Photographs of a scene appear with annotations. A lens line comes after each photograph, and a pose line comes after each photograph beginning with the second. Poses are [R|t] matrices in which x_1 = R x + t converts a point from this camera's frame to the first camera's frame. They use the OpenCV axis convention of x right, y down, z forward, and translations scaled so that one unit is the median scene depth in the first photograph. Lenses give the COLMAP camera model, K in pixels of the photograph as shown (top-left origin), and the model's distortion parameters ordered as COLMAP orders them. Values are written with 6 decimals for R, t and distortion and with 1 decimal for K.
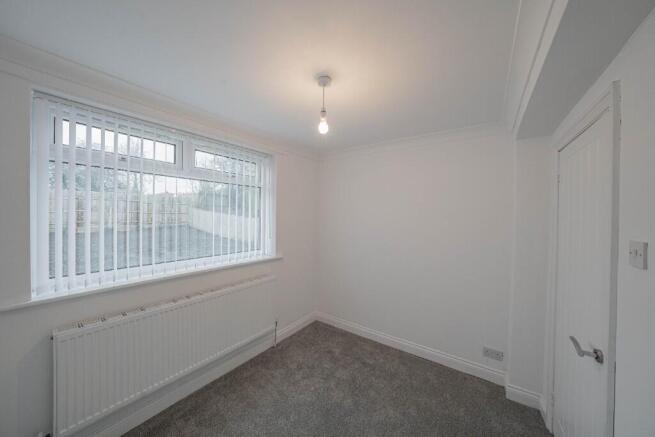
lens RADIAL K [[225.8, 0, 327.5], [0, 225.8, 218.5], [0, 0, 1]] dist [-0.027602, 0.005677]
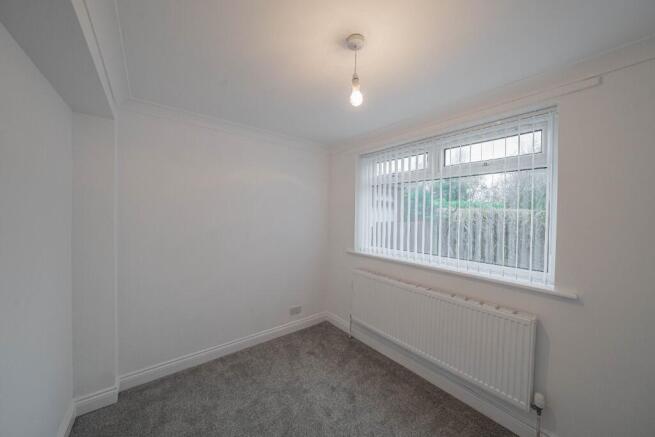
lens RADIAL K [[225.8, 0, 327.5], [0, 225.8, 218.5], [0, 0, 1]] dist [-0.027602, 0.005677]
pose [[-0.282722, 0.011774, -0.959130, 0.603511], [-0.022024, 0.999581, 0.018762, -0.000081], [0.958949, 0.026428, -0.282344, 0.889768]]
